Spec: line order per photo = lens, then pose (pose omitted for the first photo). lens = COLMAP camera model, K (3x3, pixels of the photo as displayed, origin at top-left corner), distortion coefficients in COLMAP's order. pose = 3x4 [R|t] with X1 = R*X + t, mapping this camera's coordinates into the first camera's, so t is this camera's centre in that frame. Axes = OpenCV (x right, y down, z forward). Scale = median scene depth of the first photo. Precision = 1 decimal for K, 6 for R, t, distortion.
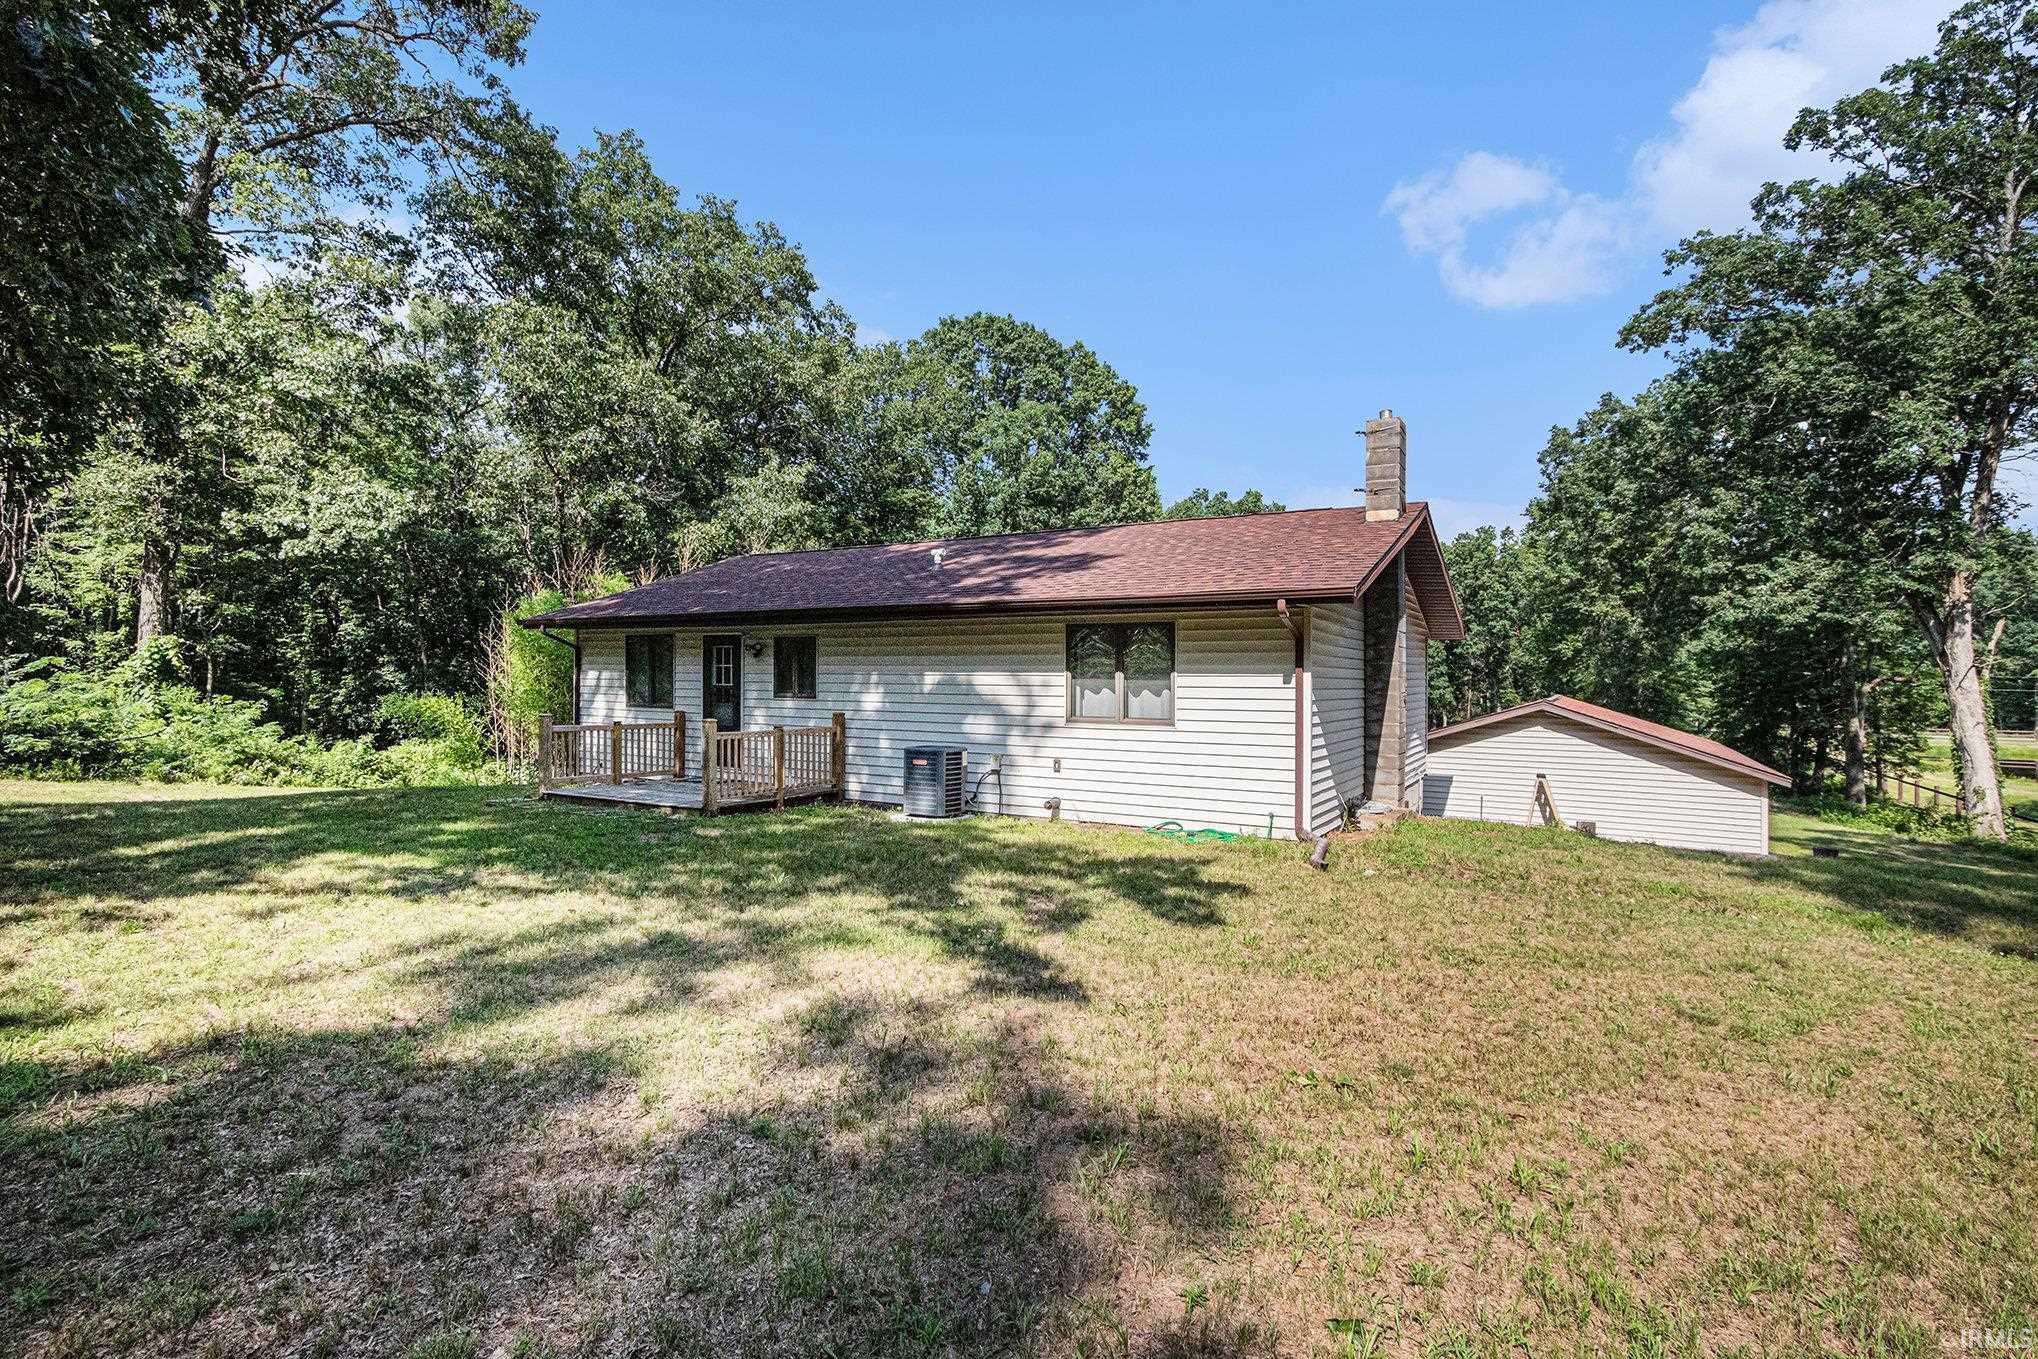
lens RADIAL K [[951.1, 0, 1012.2], [0, 951.1, 678.7], [0, 0, 1]] dist [-0.010716, 0.001066]
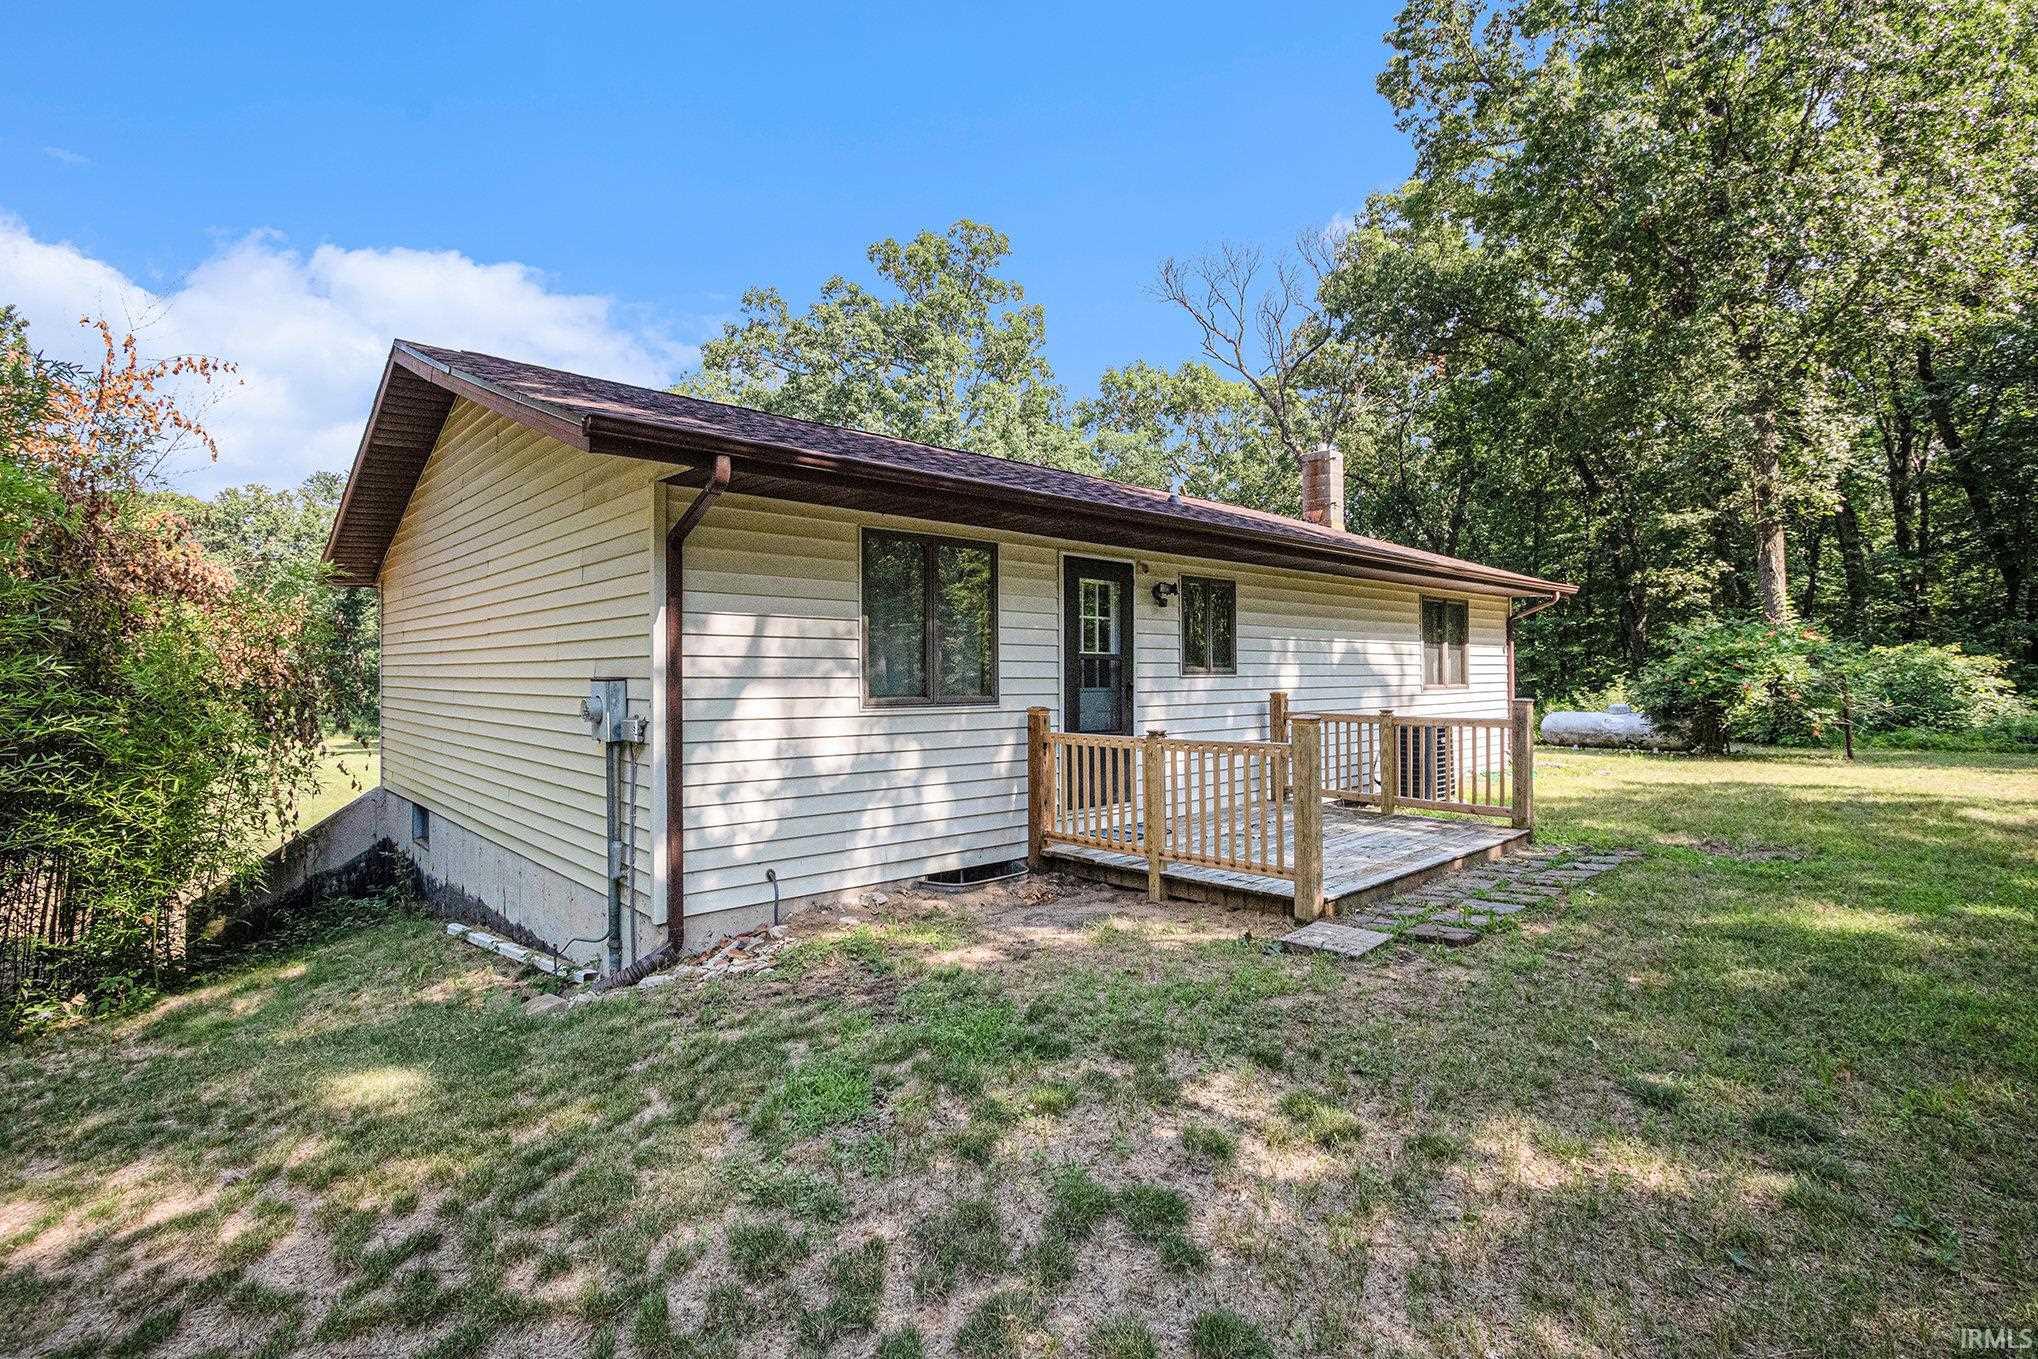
lens RADIAL K [[951.1, 0, 985.5], [0, 951.1, 669.8], [0, 0, 1]] dist [-0.010716, 0.001066]
pose [[0.296397, -0.007463, 0.955036, -0.895391], [0.004230, 0.999970, 0.006502, 0.012732], [-0.955055, 0.002112, 0.296420, 0.965901]]
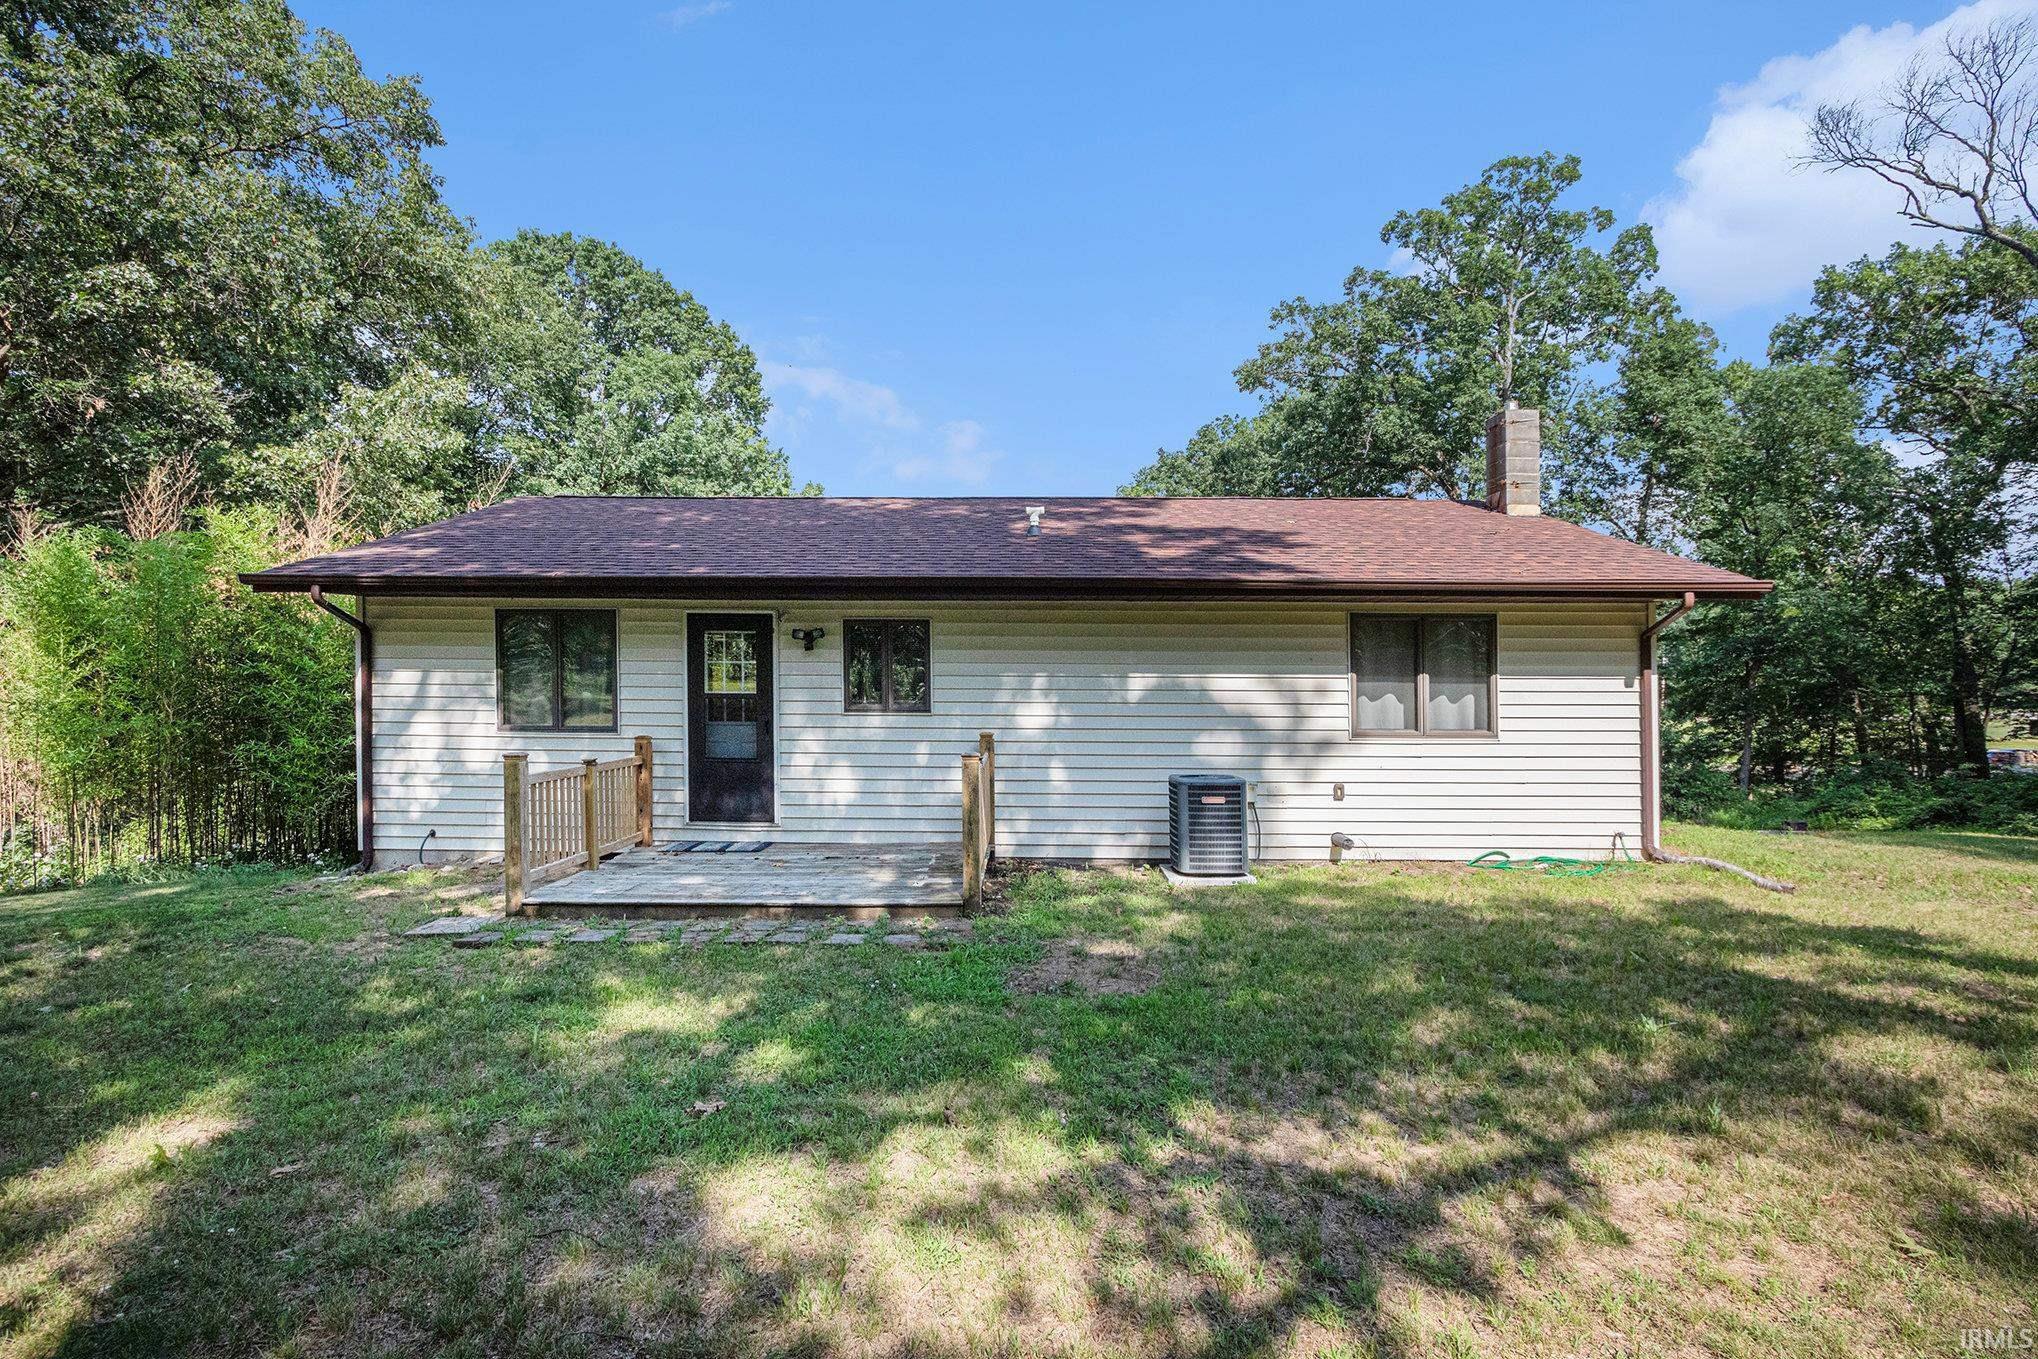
lens RADIAL K [[951.1, 0, 993.6], [0, 951.1, 686.7], [0, 0, 1]] dist [-0.010716, 0.001066]
pose [[0.868047, -0.008383, 0.496412, -0.500416], [0.002069, 0.999910, 0.013267, -0.006200], [-0.496478, -0.010489, 0.867986, 0.390365]]
